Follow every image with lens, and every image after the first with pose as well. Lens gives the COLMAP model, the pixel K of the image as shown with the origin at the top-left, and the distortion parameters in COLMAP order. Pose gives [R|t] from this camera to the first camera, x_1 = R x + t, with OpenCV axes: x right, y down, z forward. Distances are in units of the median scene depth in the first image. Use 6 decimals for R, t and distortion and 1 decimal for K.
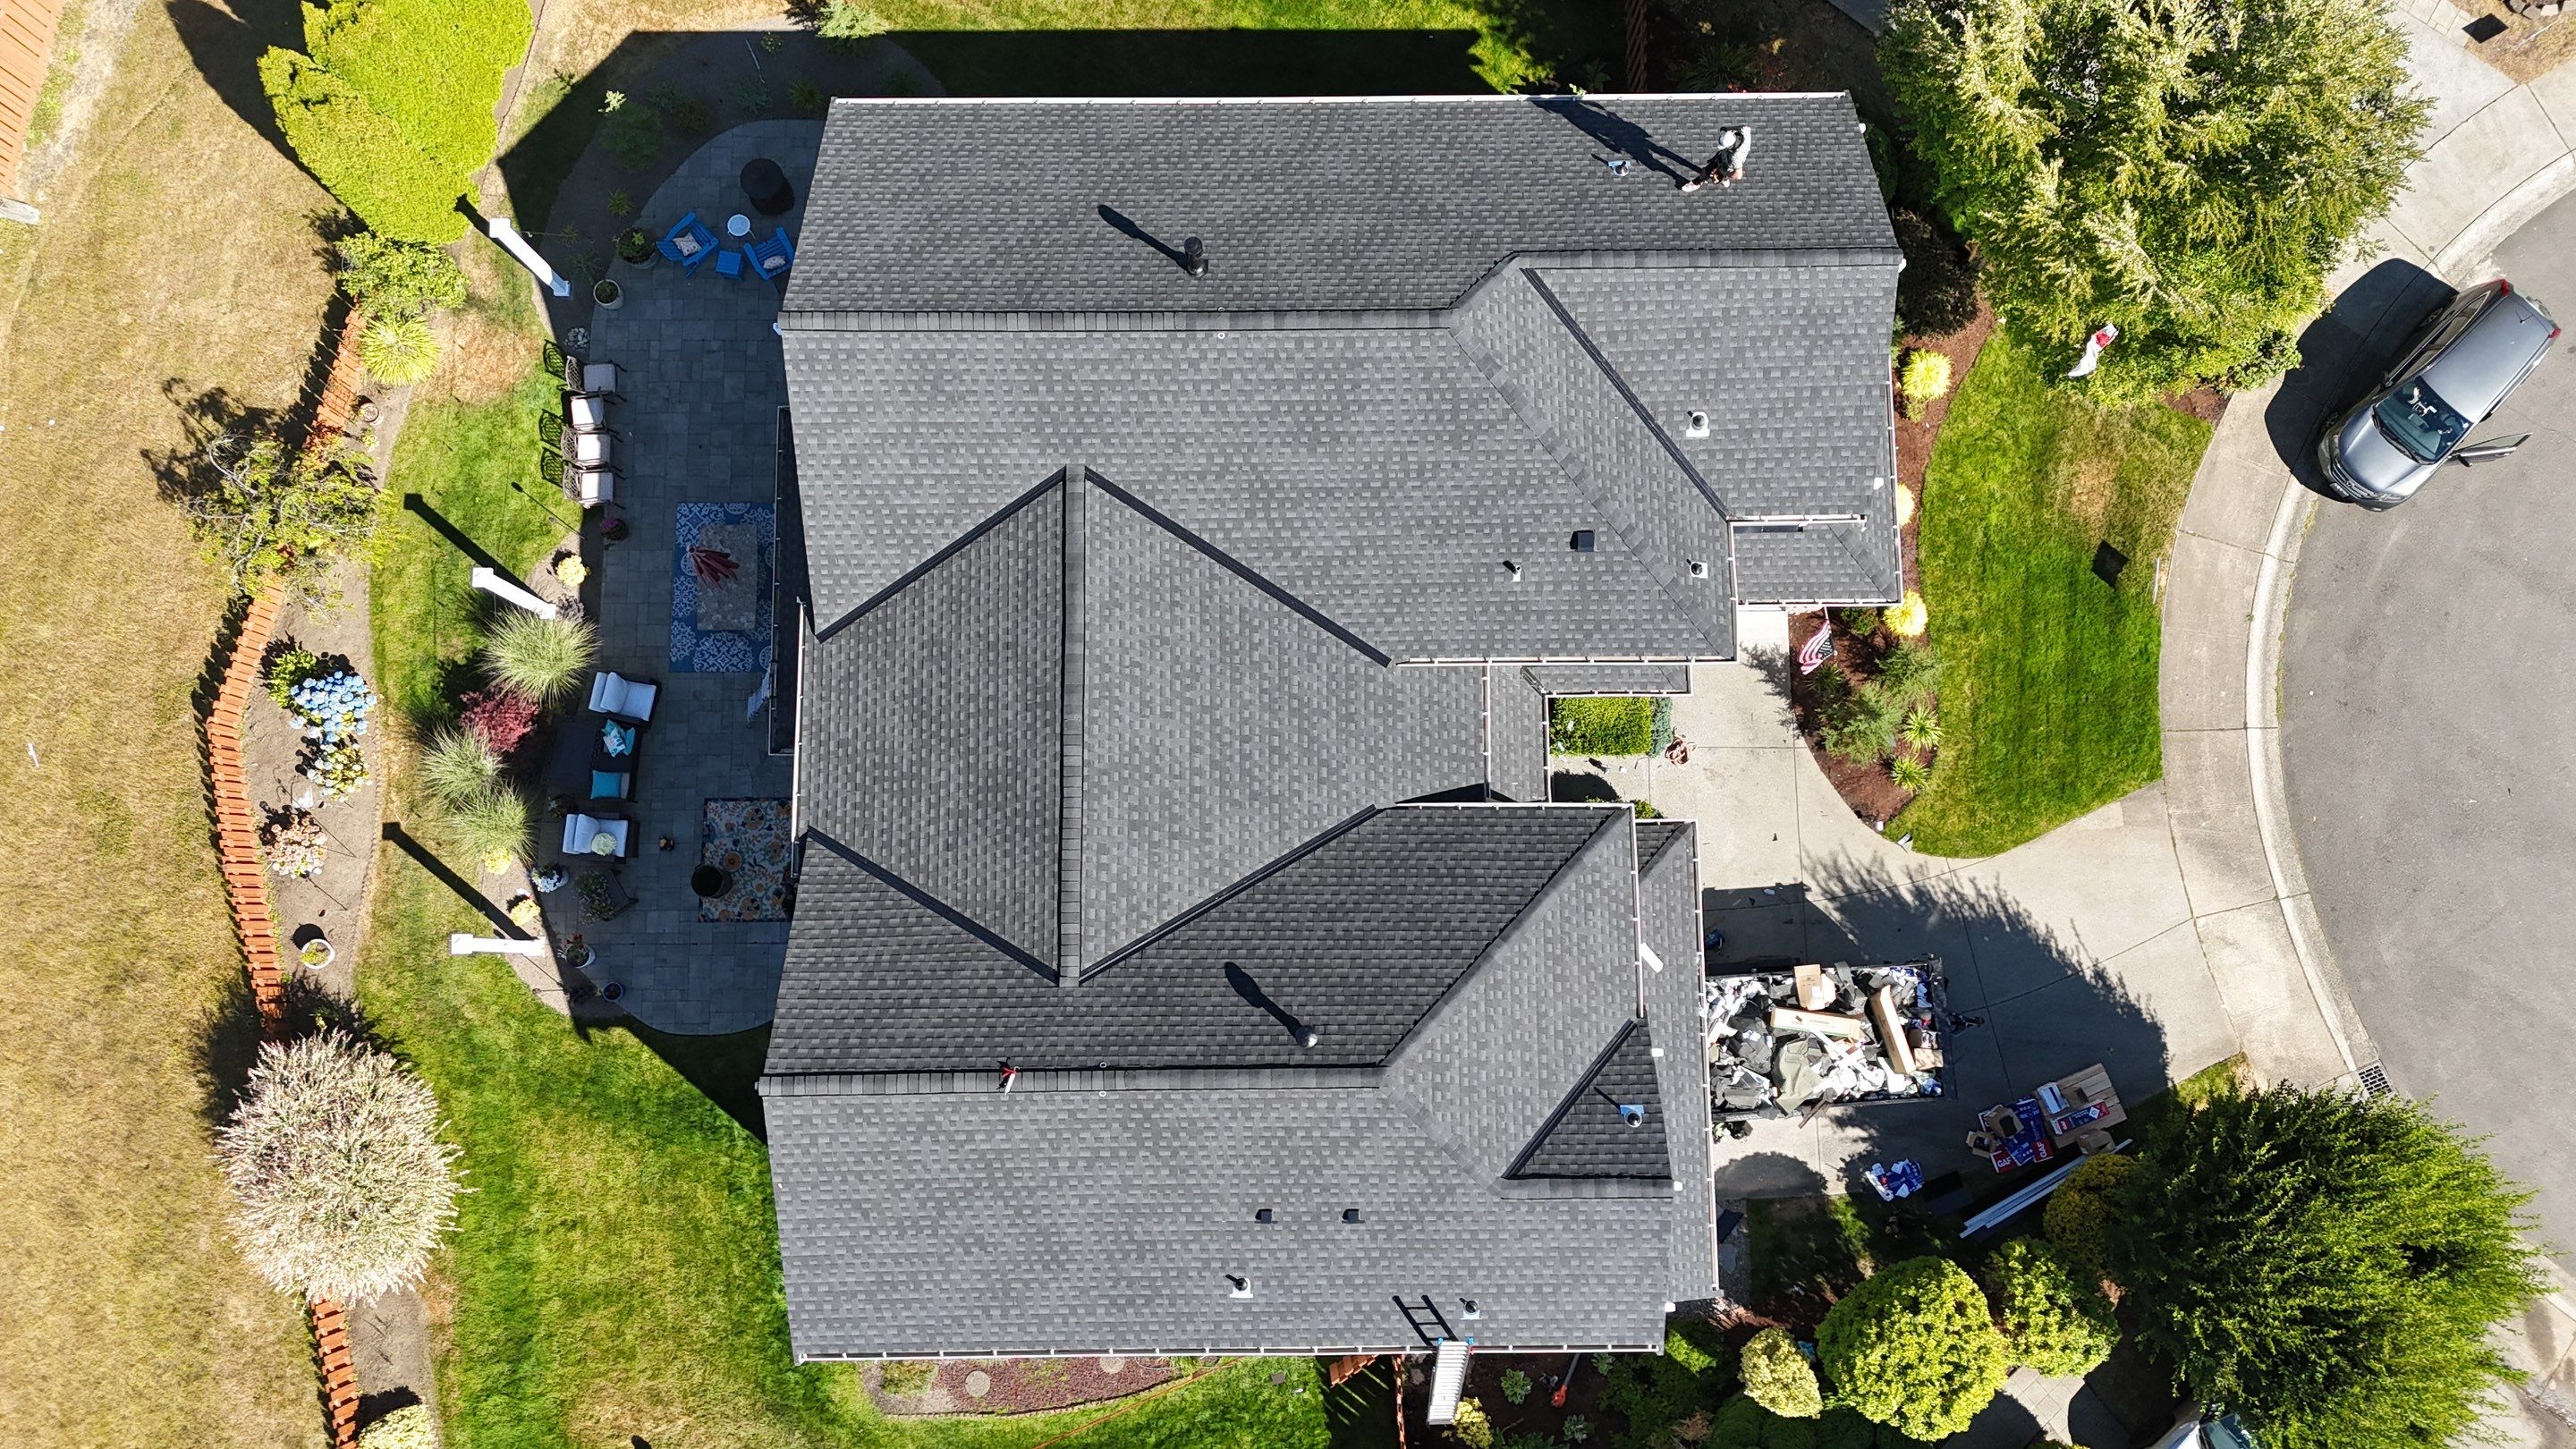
lens RADIAL K [[1903.4, 0, 1291.2], [0, 1903.4, 716.0], [0, 0, 1]] dist [0.044432, -0.008454]
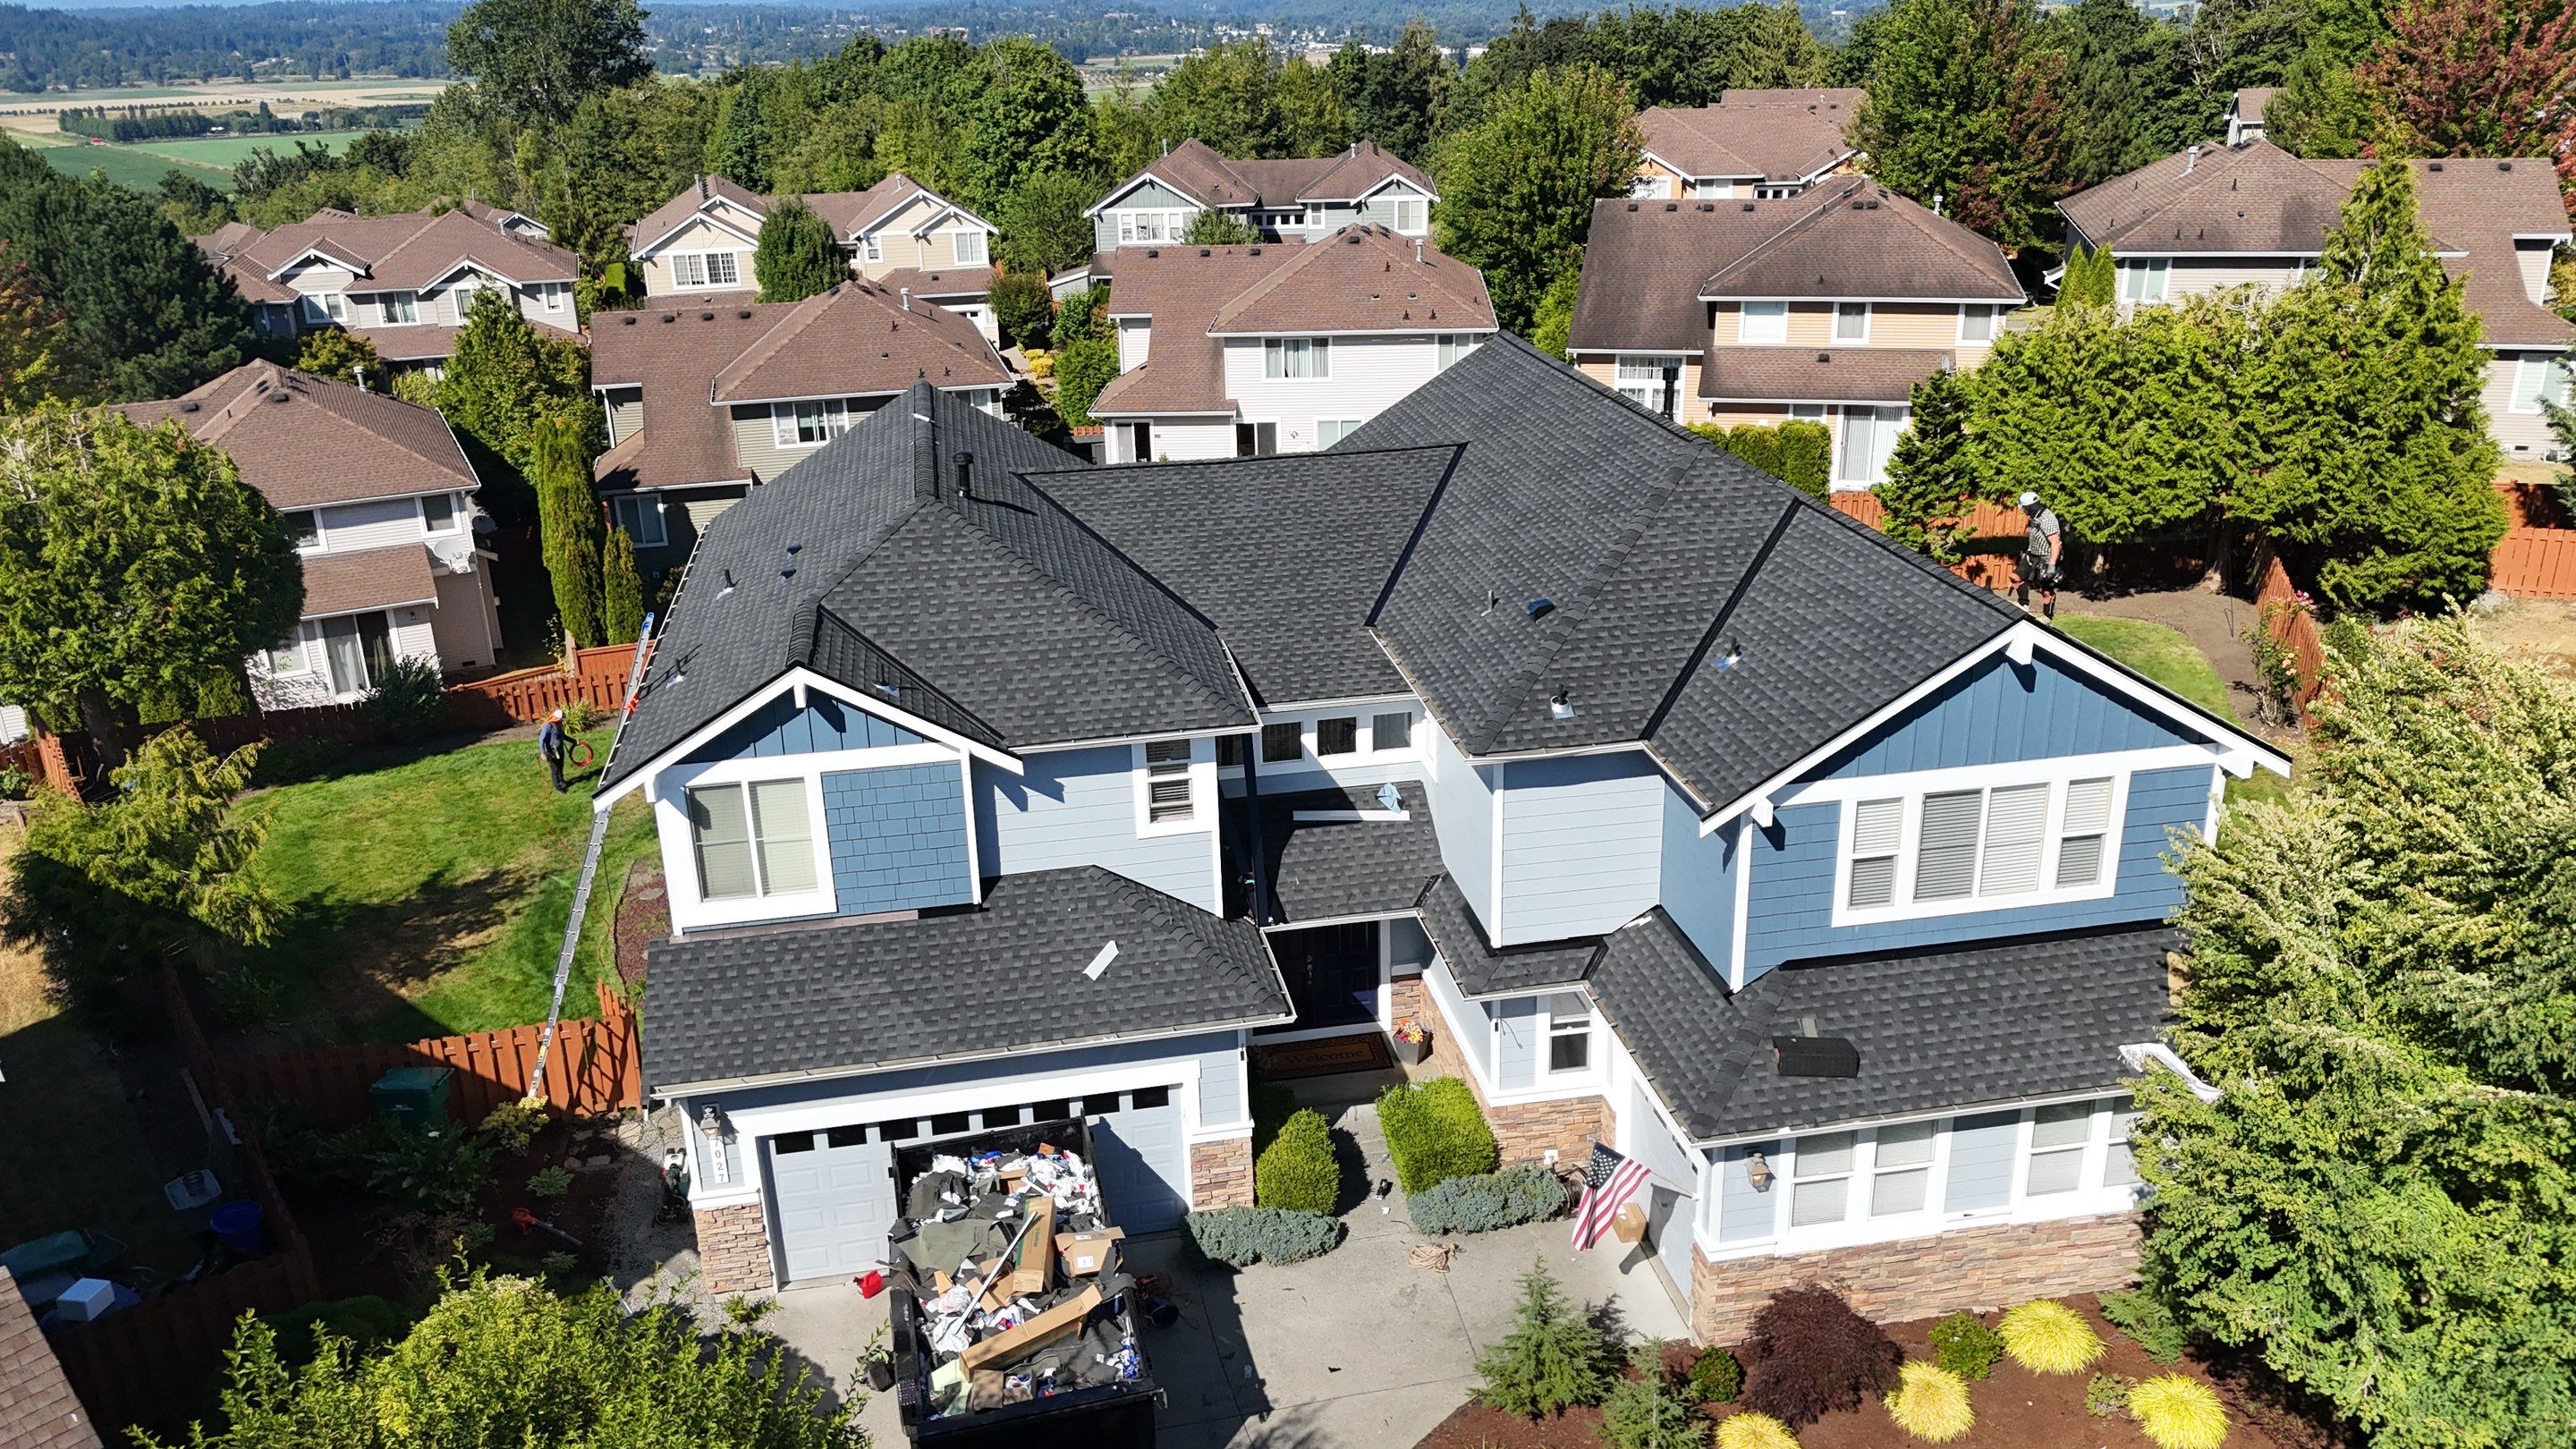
lens RADIAL K [[1903.4, 0, 1295.8], [0, 1903.4, 725.4], [0, 0, 1]] dist [0.044432, -0.008454]
pose [[0.174933, 0.343125, -0.922856, 0.828935], [-0.970533, 0.217862, -0.102967, 0.103181], [0.165725, 0.913675, 0.371125, 0.611623]]
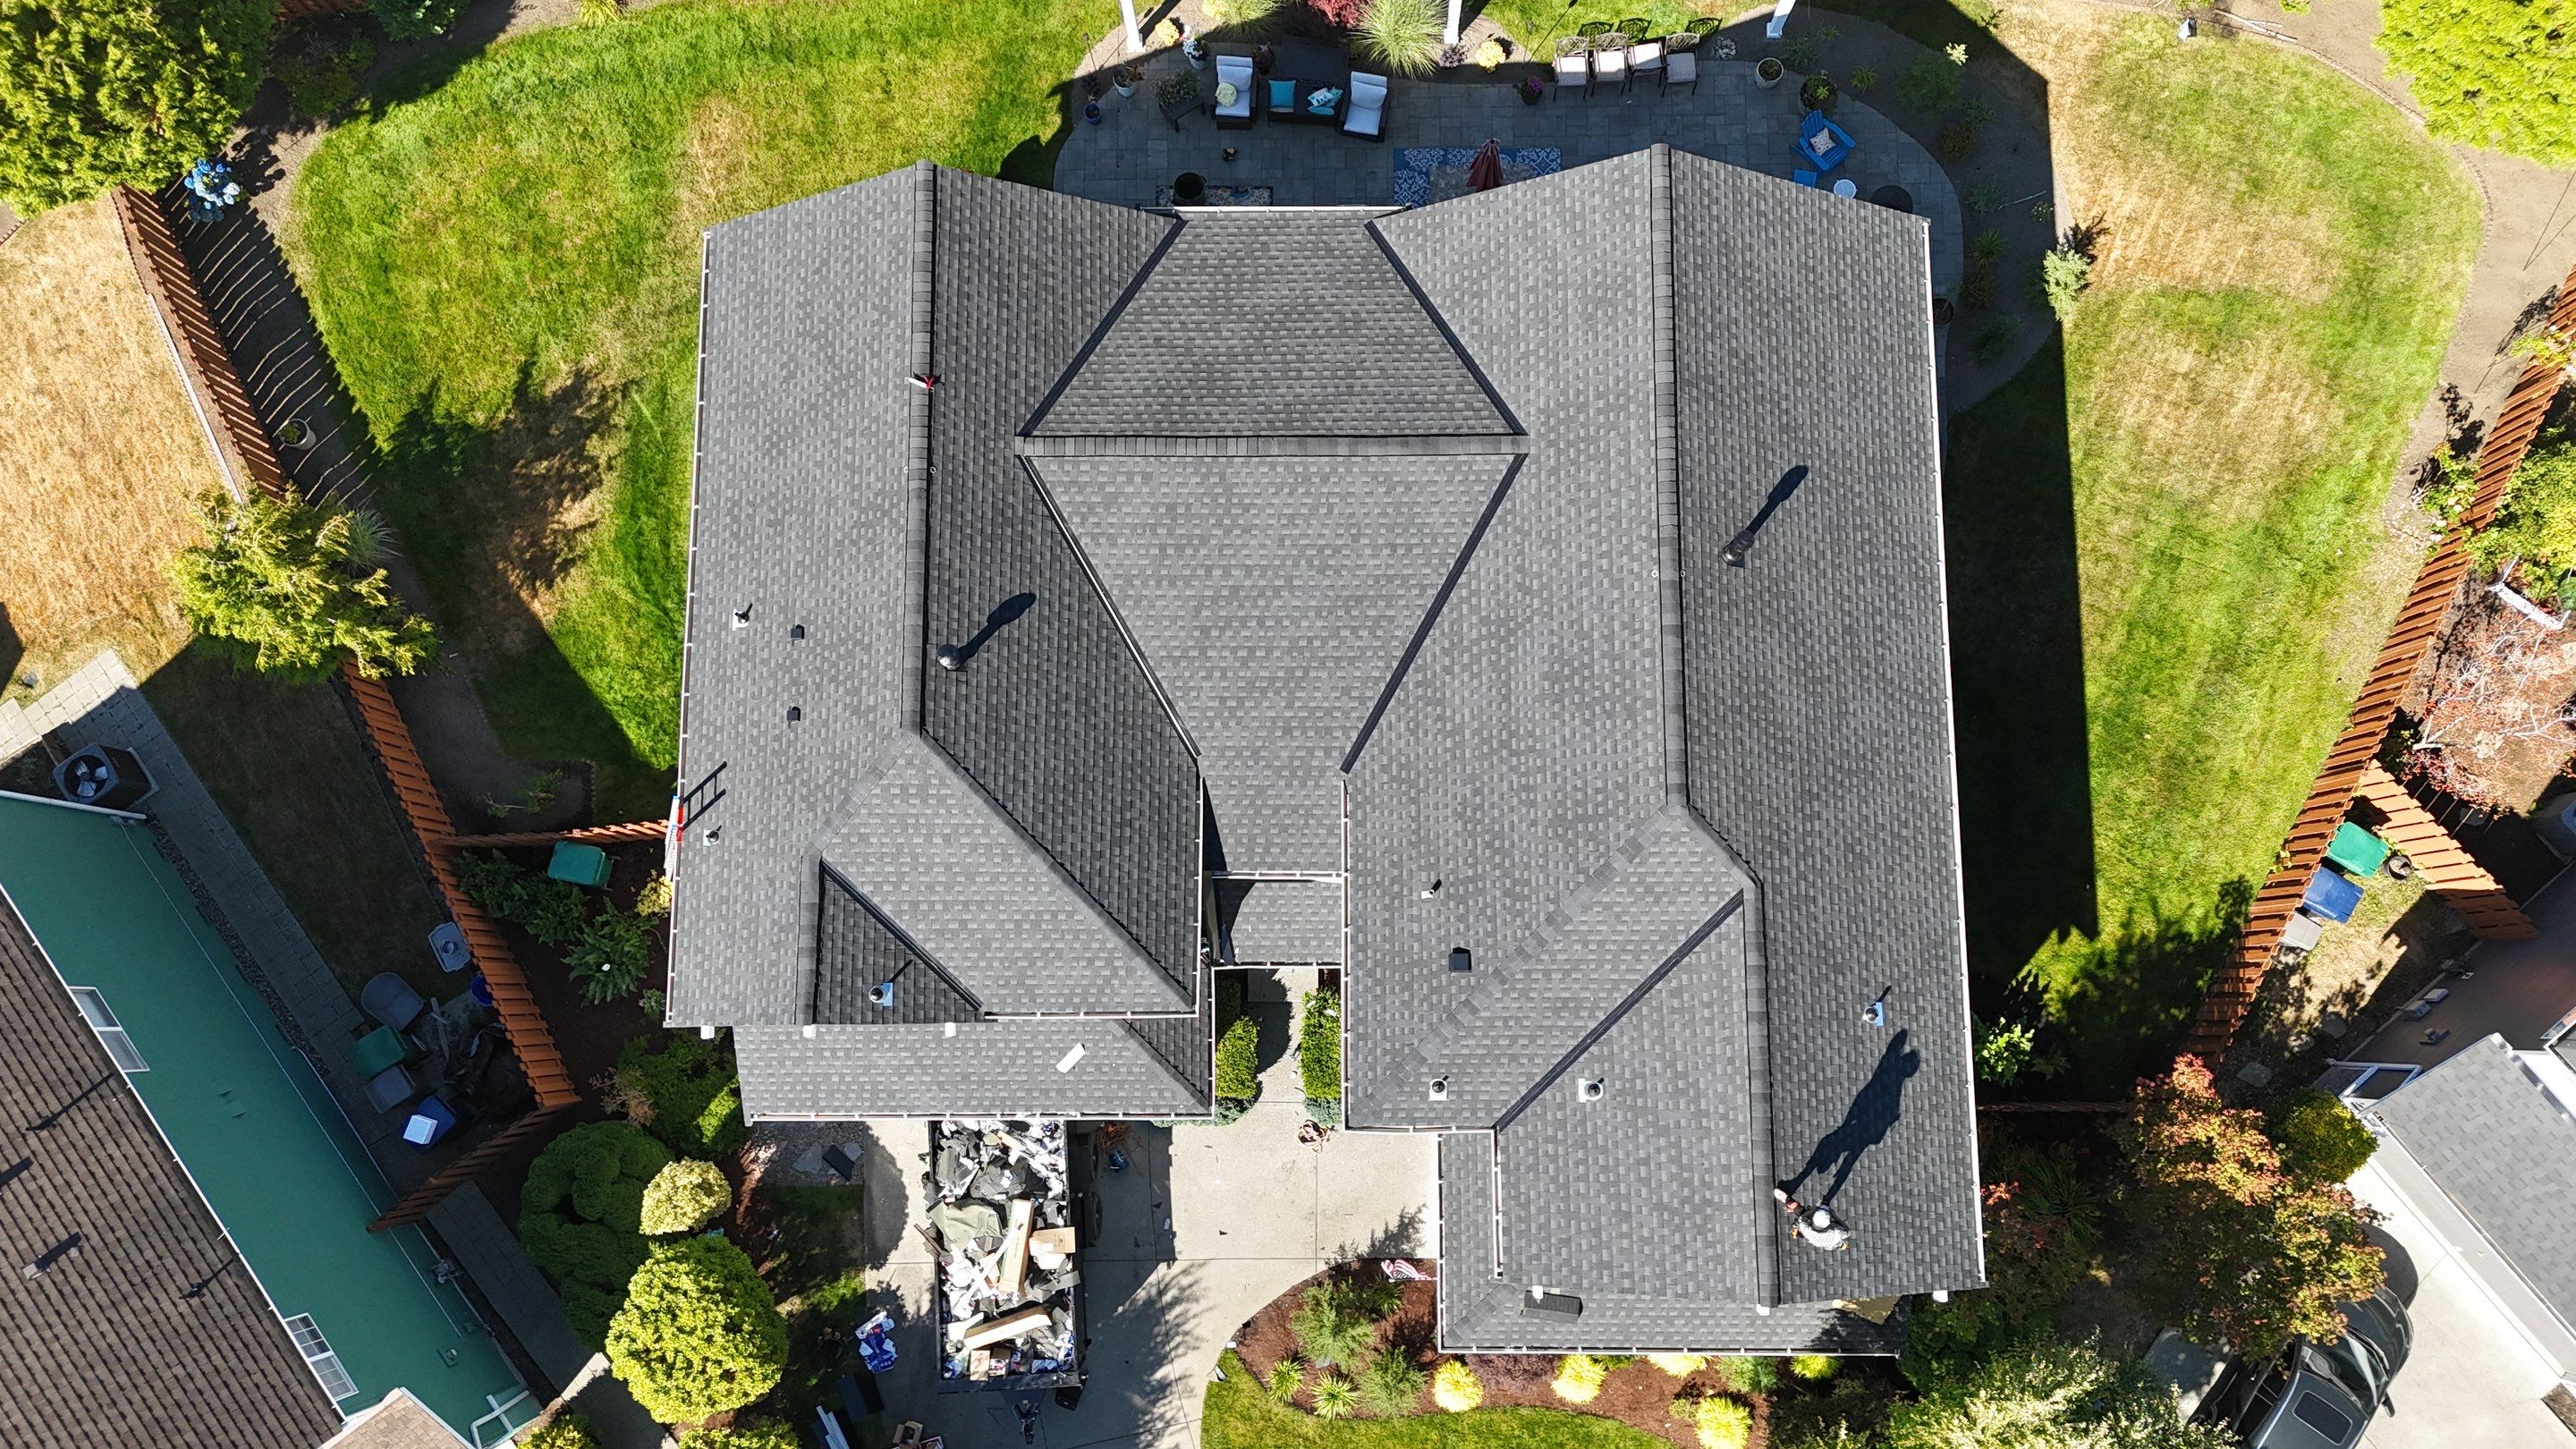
lens RADIAL K [[1903.4, 0, 1287.8], [0, 1903.4, 718.1], [0, 0, 1]] dist [0.044432, -0.008454]
pose [[-0.009523, 0.987506, -0.157294, 0.159683], [-0.985898, 0.017010, 0.166483, -0.145652], [0.167078, 0.156661, 0.973418, 0.023006]]
